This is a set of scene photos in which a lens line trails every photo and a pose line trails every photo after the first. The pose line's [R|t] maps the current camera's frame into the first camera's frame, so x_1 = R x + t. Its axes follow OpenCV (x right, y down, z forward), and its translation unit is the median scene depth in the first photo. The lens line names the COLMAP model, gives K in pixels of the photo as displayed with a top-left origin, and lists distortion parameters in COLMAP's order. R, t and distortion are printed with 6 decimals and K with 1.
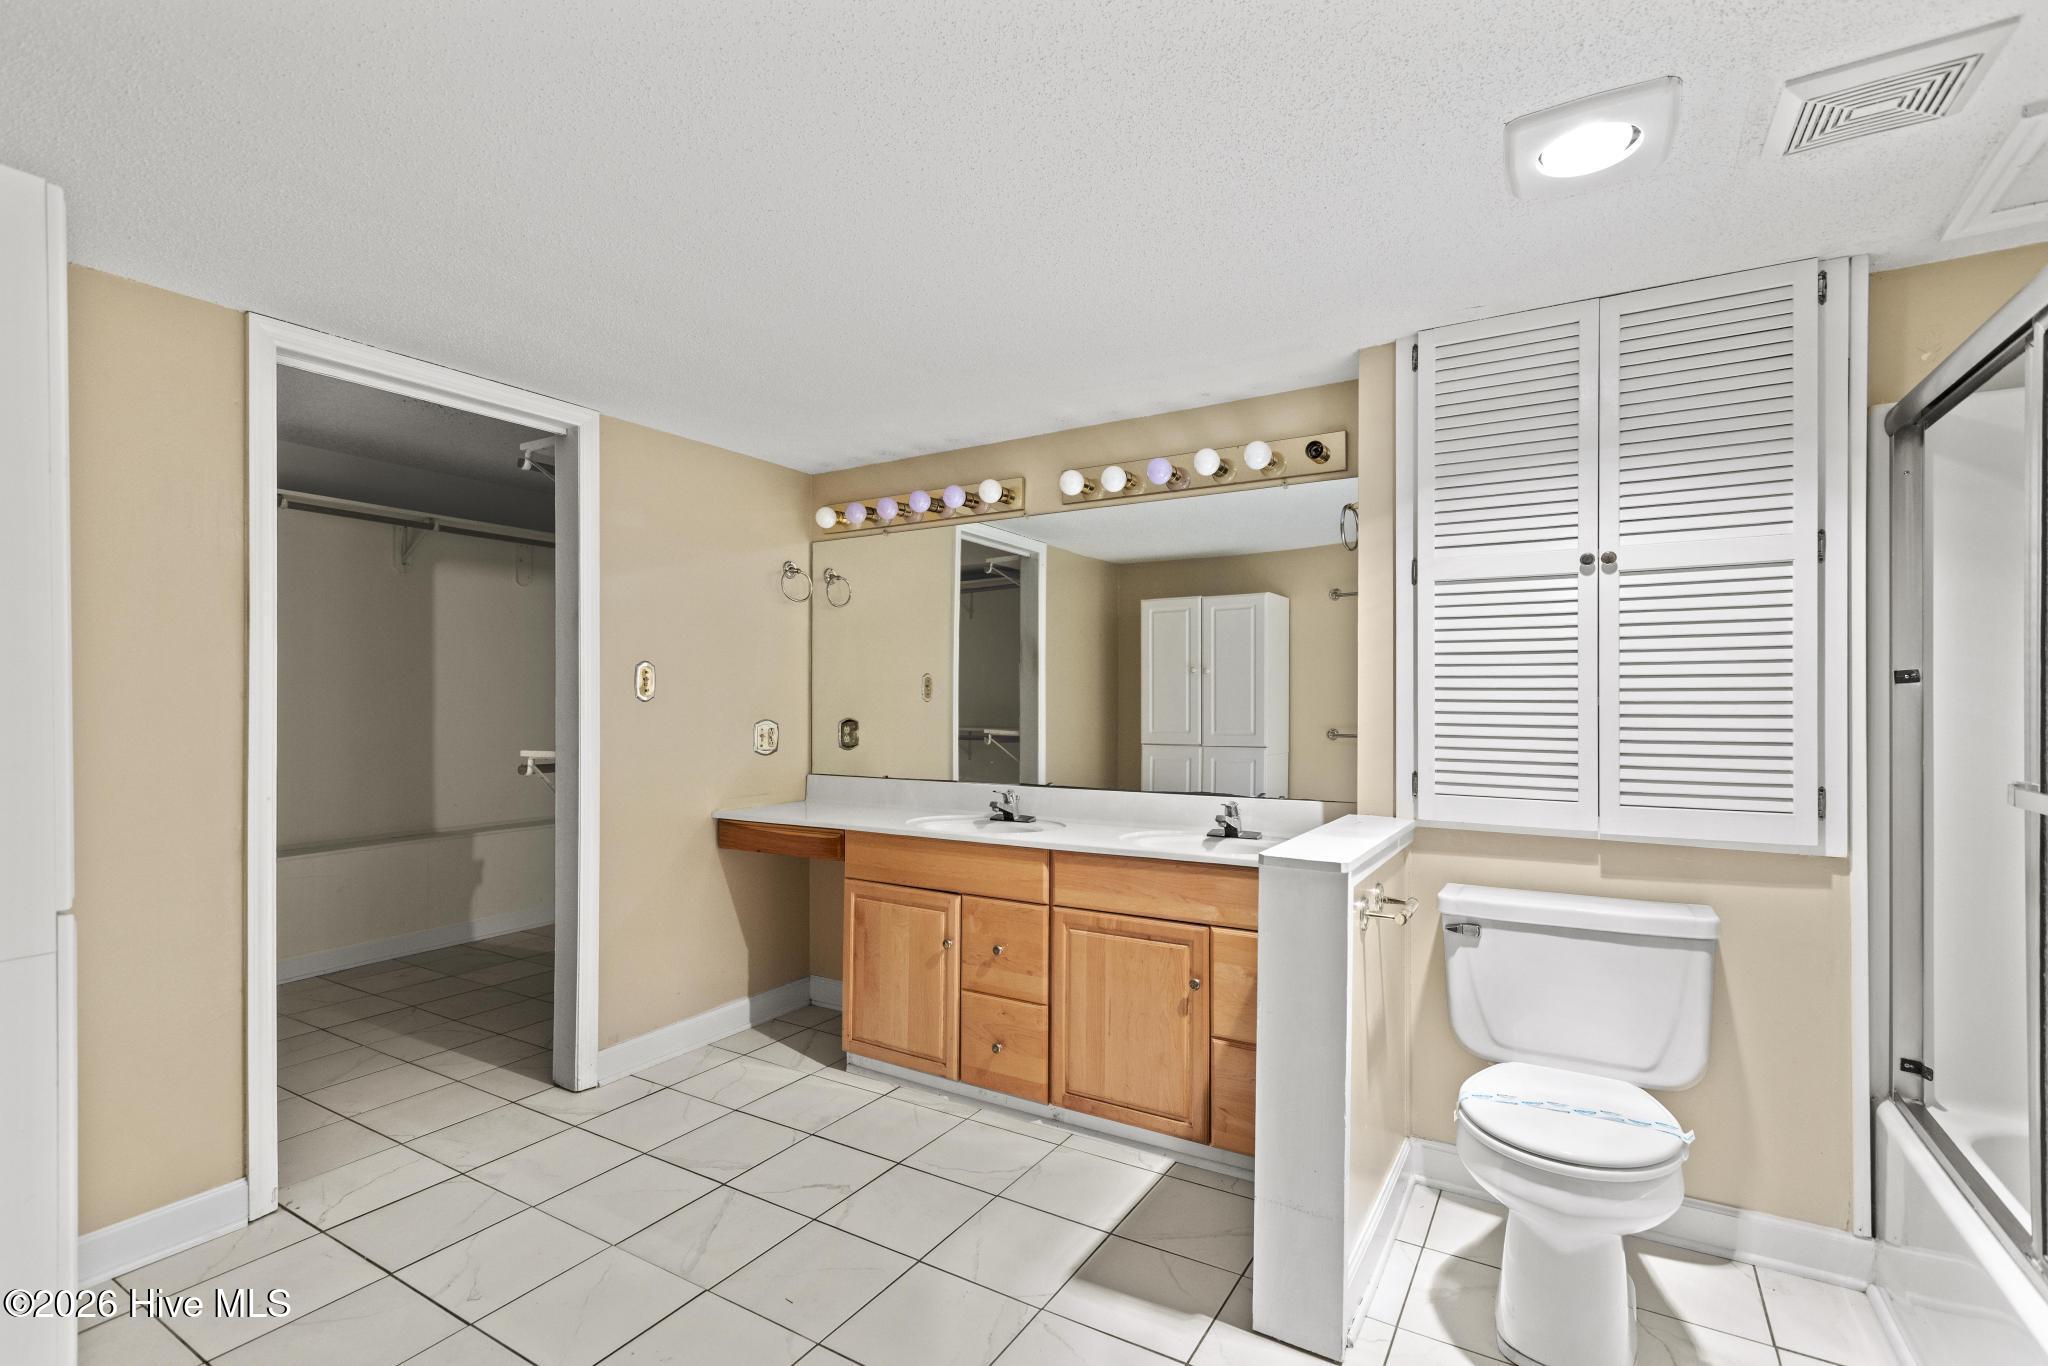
lens RADIAL K [[947.7, 0, 1005.9], [0, 947.7, 688.8], [0, 0, 1]] dist [0.000680, -0.000001]
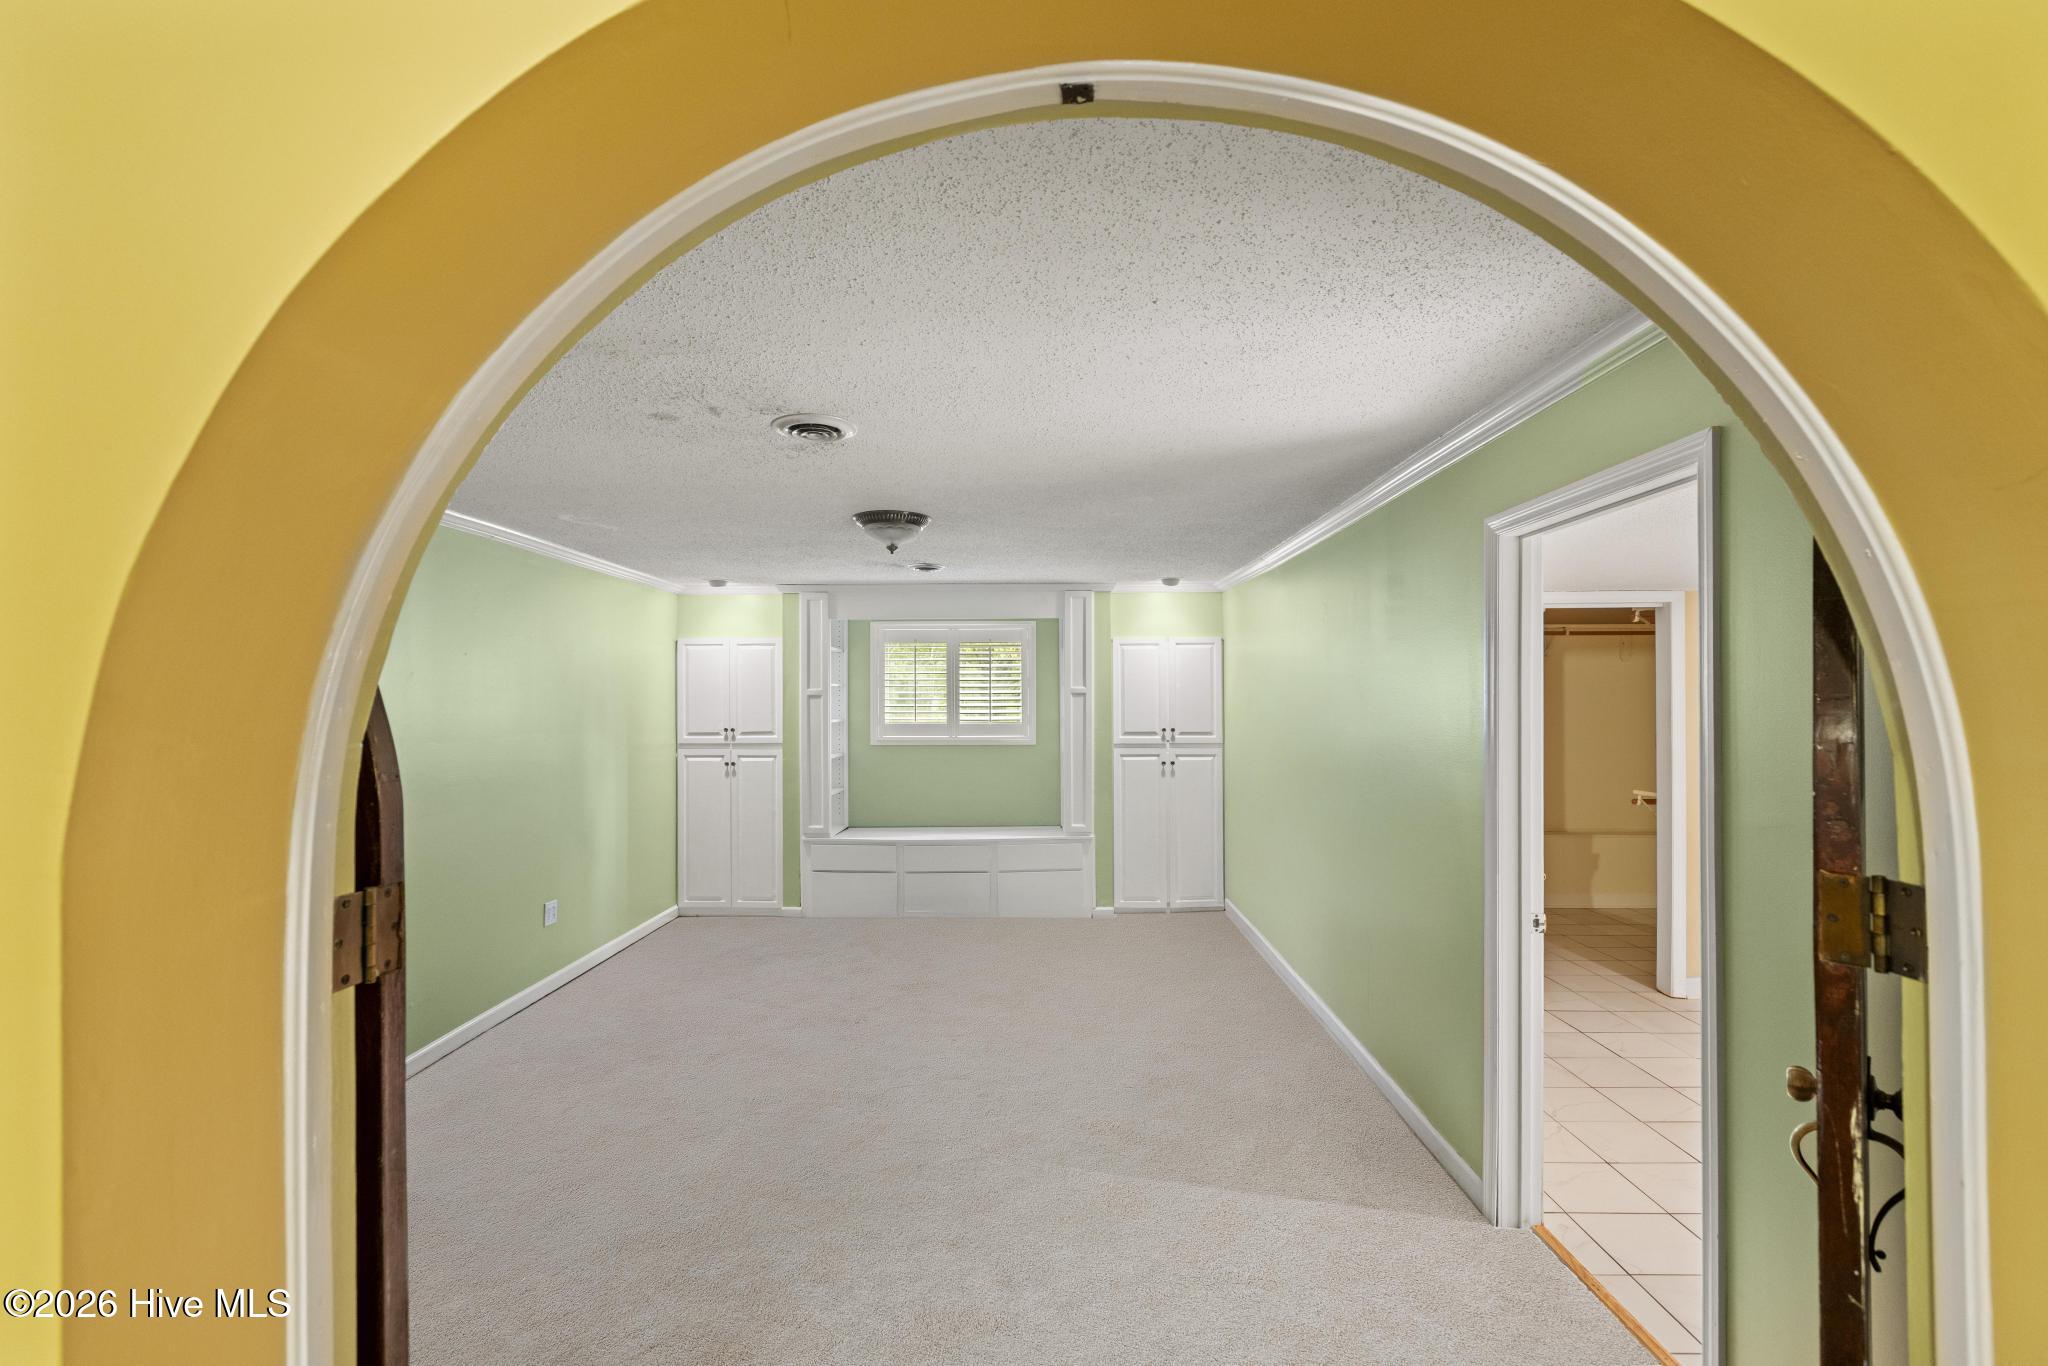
lens RADIAL K [[947.7, 0, 1015.9], [0, 947.7, 694.3], [0, 0, 1]] dist [0.000680, -0.000001]
pose [[0.511988, -0.011539, -0.858915, 0.440879], [0.016190, 0.999862, -0.003781, -0.134436], [0.858840, -0.011970, 0.512104, -0.941364]]
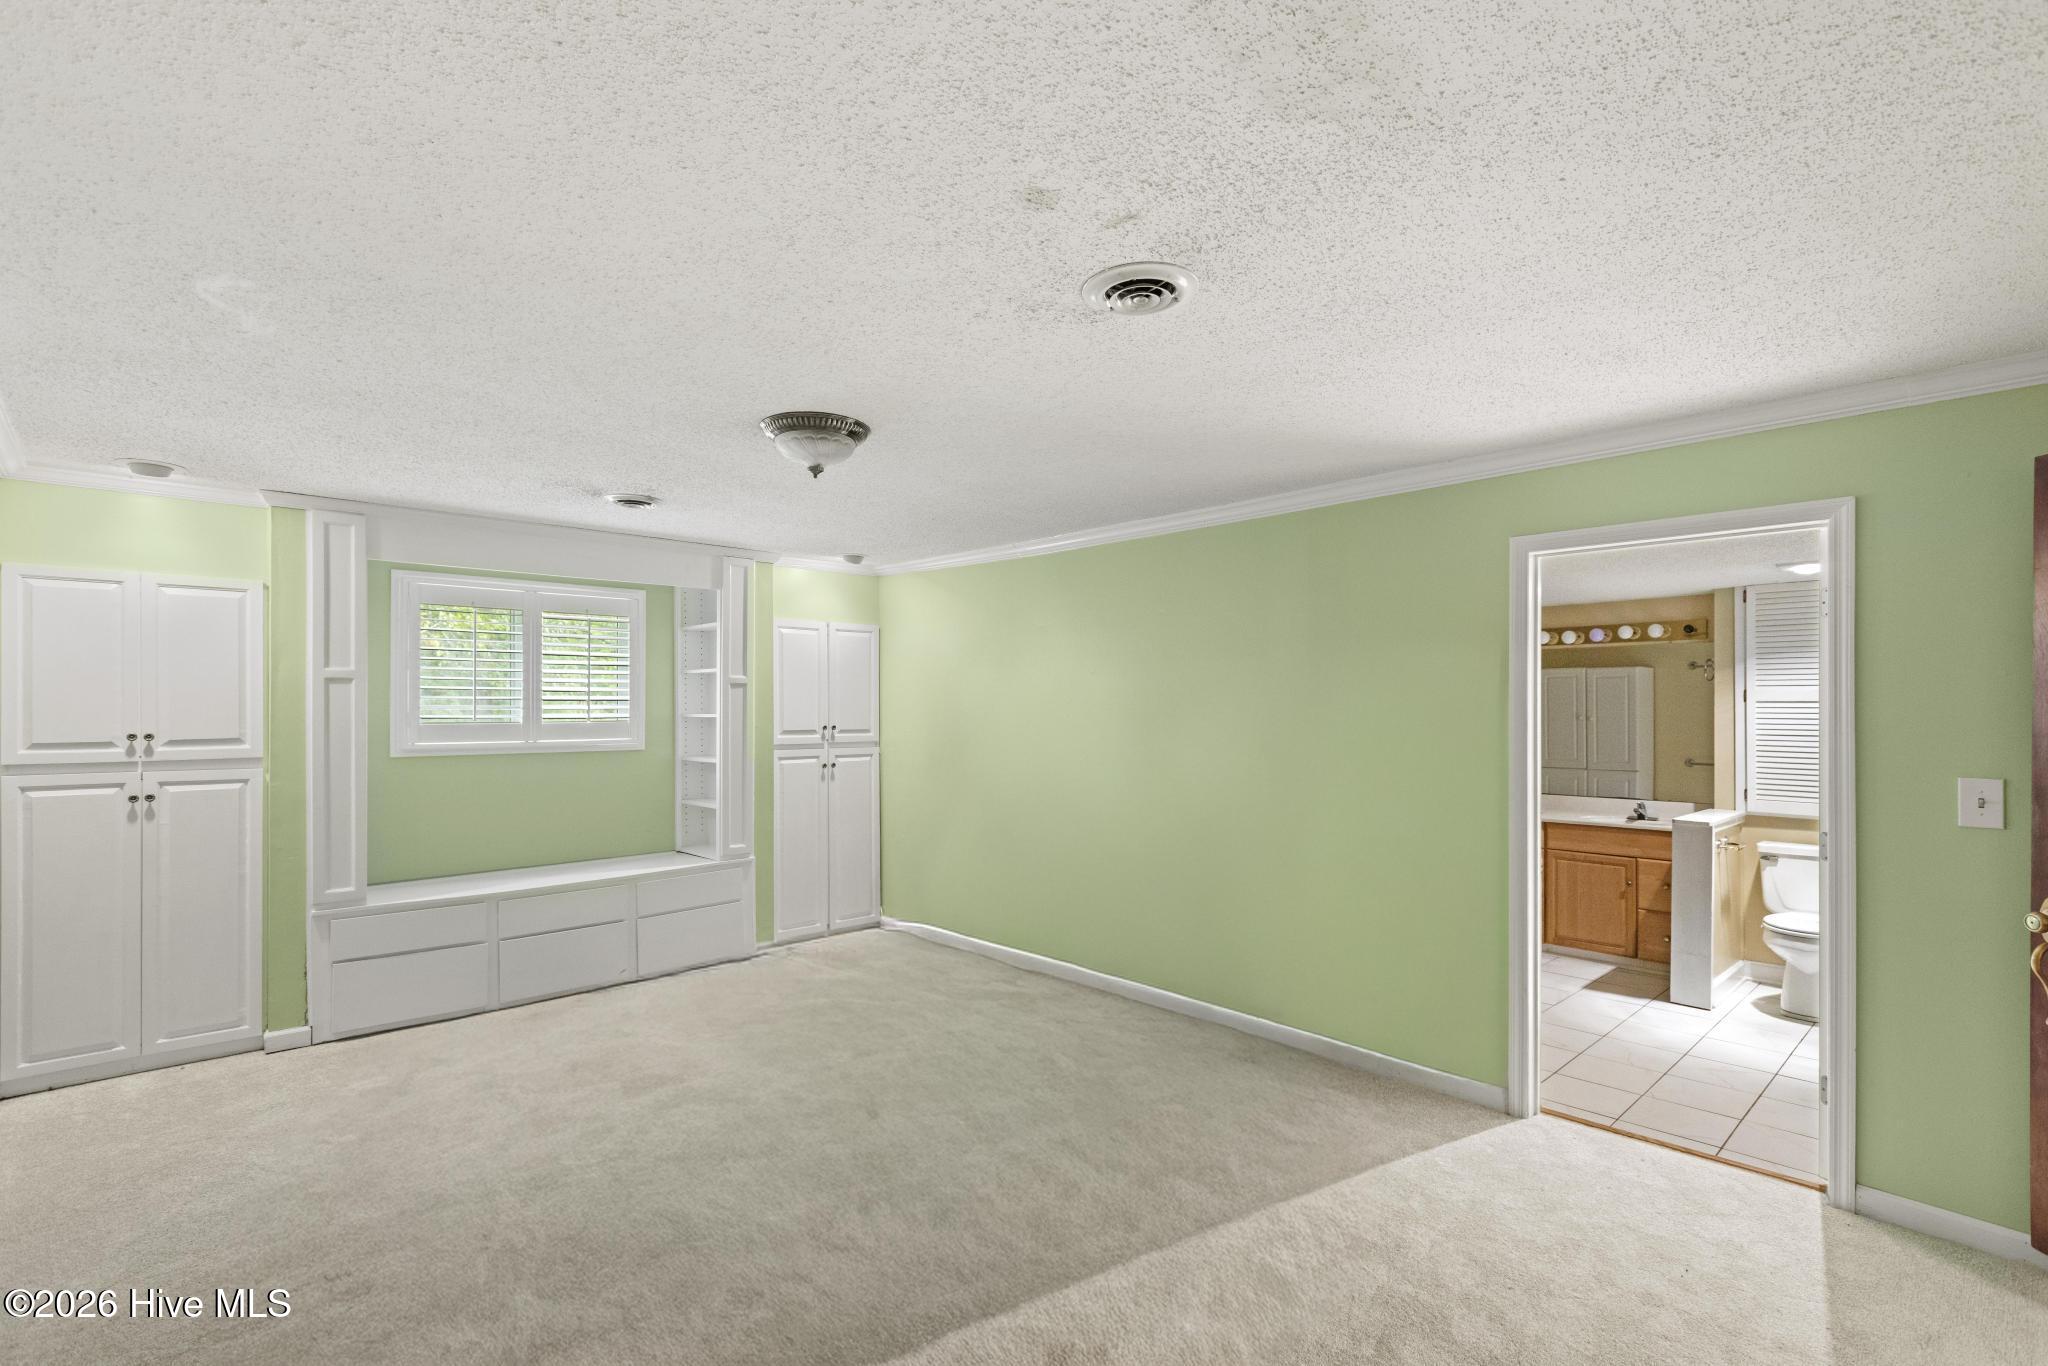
lens RADIAL K [[947.7, 0, 1018.6], [0, 947.7, 695.1], [0, 0, 1]] dist [0.000680, -0.000001]
pose [[0.965522, -0.003243, -0.260301, -0.532814], [0.003793, 0.999992, 0.001608, -0.120269], [0.260294, -0.002540, 0.965526, -1.335687]]
